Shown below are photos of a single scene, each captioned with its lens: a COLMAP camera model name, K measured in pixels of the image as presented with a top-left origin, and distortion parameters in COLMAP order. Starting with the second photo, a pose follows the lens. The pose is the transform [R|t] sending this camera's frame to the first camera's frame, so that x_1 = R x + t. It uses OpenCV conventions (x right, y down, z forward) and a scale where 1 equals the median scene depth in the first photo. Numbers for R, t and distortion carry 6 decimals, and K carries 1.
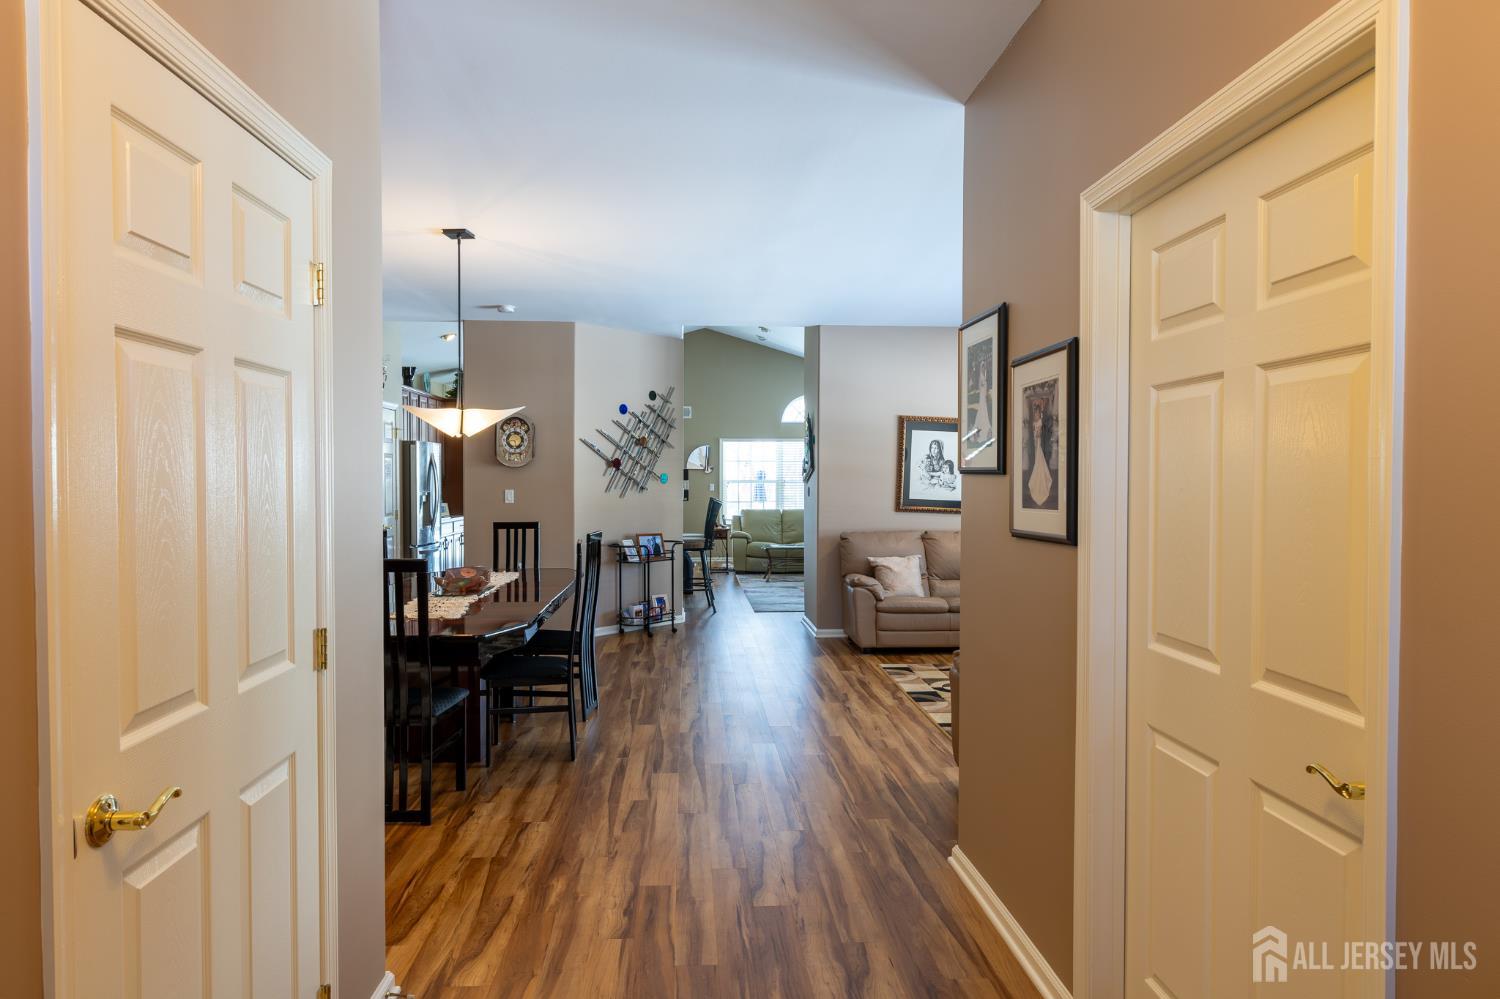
lens RADIAL K [[926.7, 0, 756.9], [0, 926.7, 500.4], [0, 0, 1]] dist [-0.000594, 0.001507]
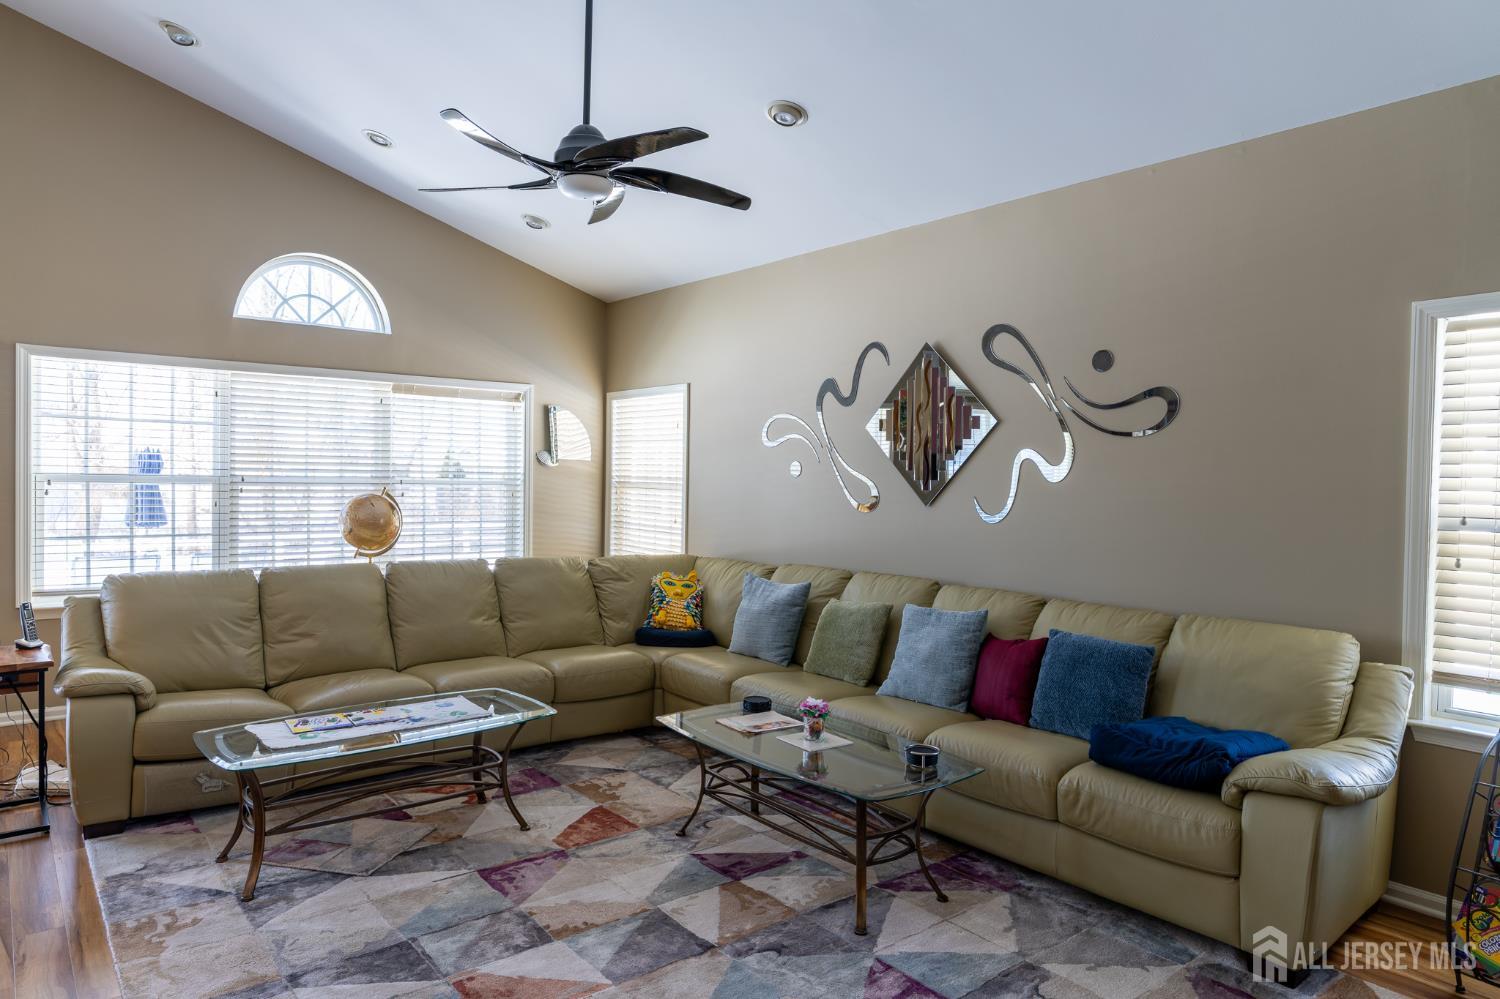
lens RADIAL K [[928.4, 0, 747.9], [0, 928.4, 500.1], [0, 0, 1]] dist [-0.003191, 0.004303]
pose [[0.818836, 0.001008, 0.574027, -0.031996], [-0.004136, 0.999983, 0.004144, -0.028110], [-0.574013, -0.005768, 0.818826, 1.102650]]
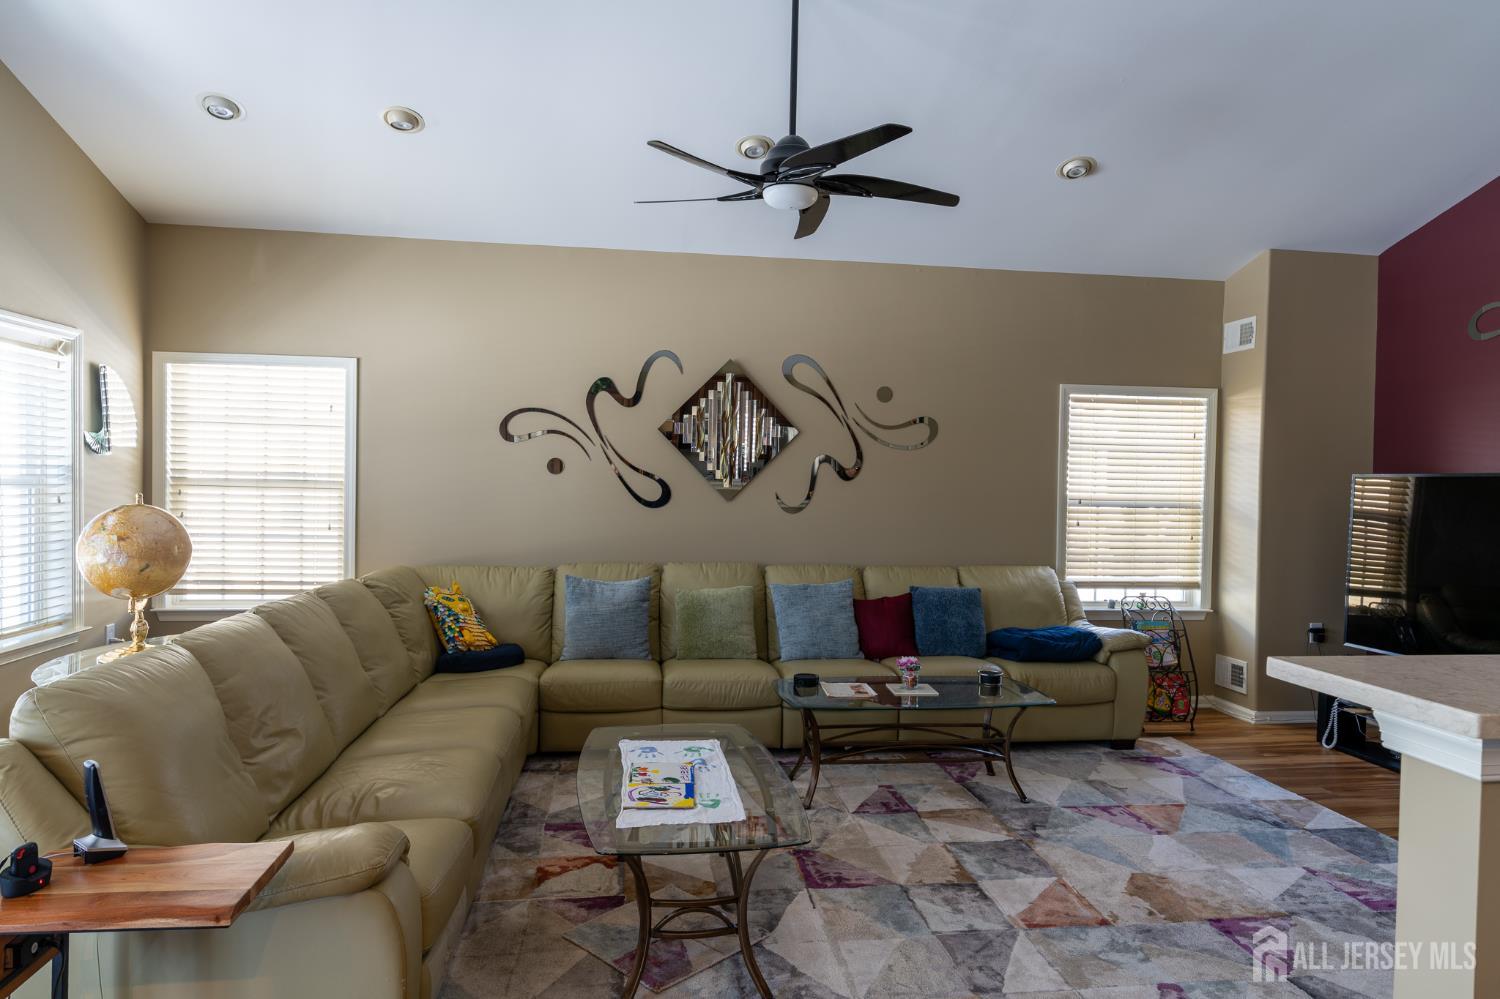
lens RADIAL K [[928.4, 0, 747.9], [0, 928.4, 500.1], [0, 0, 1]] dist [-0.003191, 0.004303]
pose [[-0.063783, -0.024155, 0.997671, -0.279866], [0.005437, 0.999684, 0.024551, -0.039292], [-0.997949, 0.006991, -0.063631, 1.540183]]
